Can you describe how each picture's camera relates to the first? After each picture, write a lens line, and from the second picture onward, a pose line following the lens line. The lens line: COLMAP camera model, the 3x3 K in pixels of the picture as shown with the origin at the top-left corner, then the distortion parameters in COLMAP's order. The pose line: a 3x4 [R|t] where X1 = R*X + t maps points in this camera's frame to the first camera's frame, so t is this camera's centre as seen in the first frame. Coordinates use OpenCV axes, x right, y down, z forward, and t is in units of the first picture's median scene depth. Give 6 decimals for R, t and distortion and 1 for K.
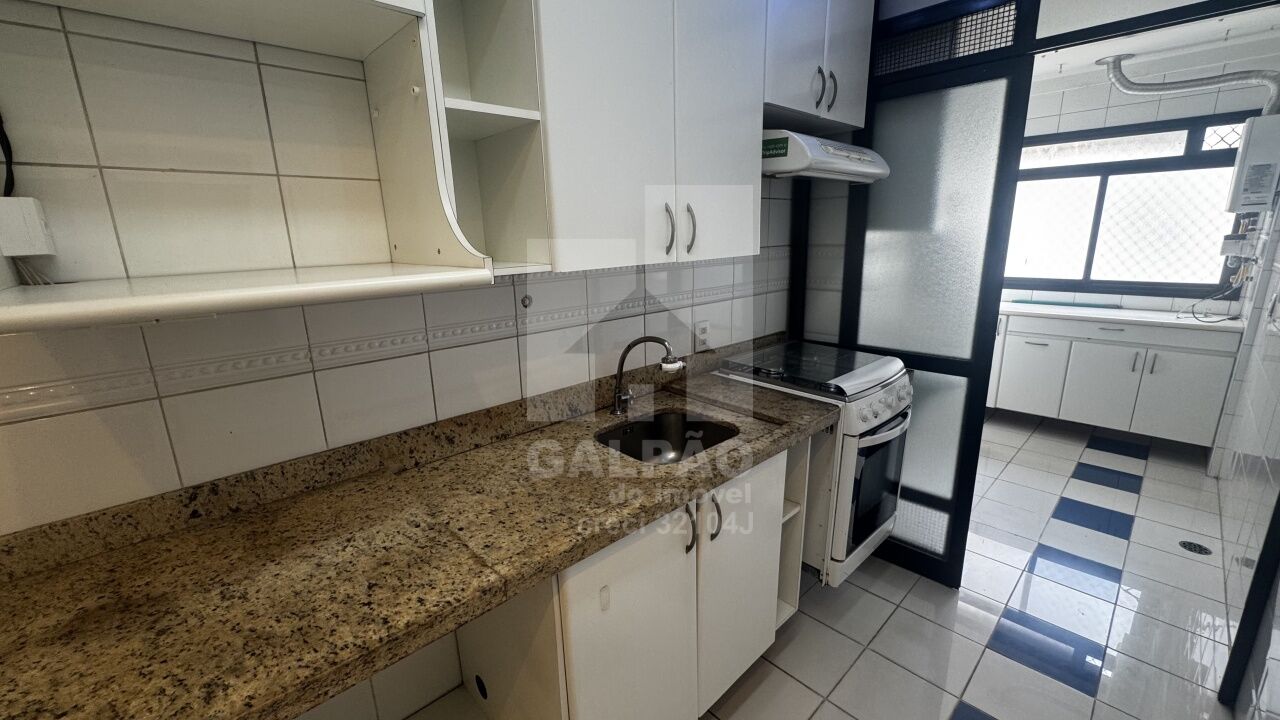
lens RADIAL K [[514.5, 0, 645.1], [0, 514.5, 359.3], [0, 0, 1]] dist [0.001753, 0.001022]
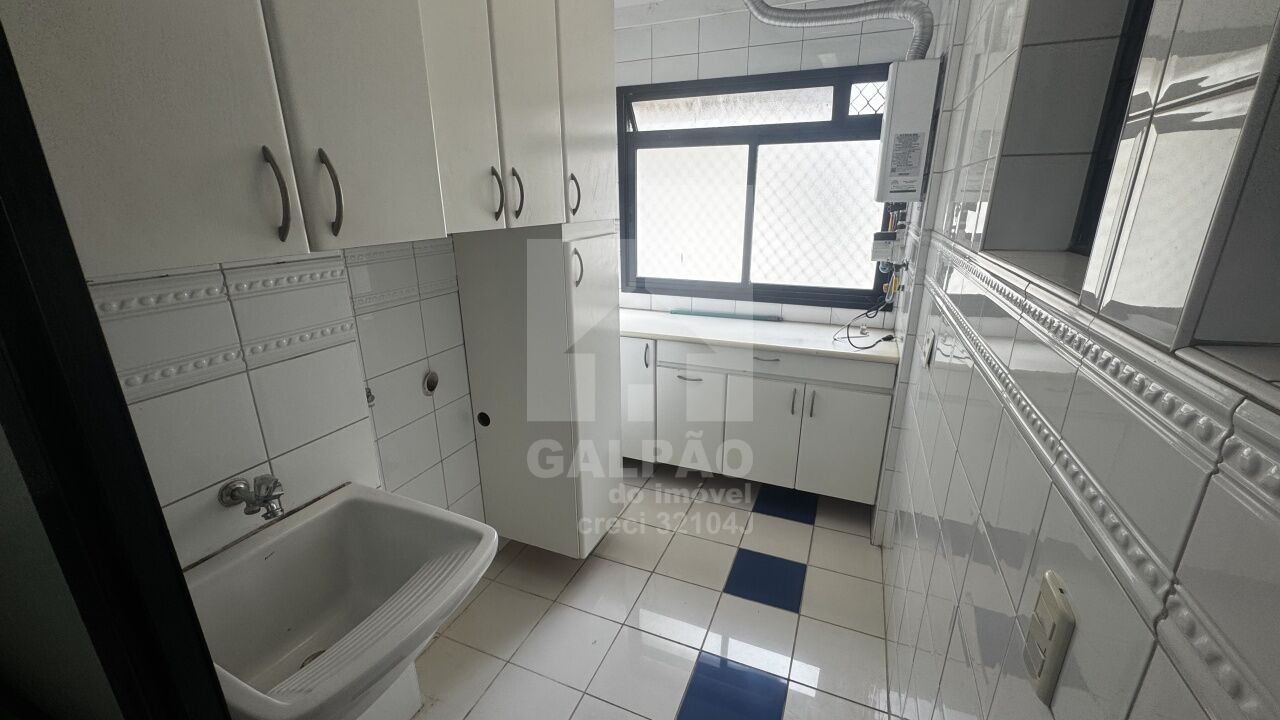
lens RADIAL K [[514.5, 0, 635.4], [0, 514.5, 358.8], [0, 0, 1]] dist [0.001753, 0.001022]
pose [[0.921402, -0.102426, 0.374871, 0.486595], [0.078767, 0.993841, 0.077945, -0.137499], [-0.380546, -0.042291, 0.923795, 0.420486]]
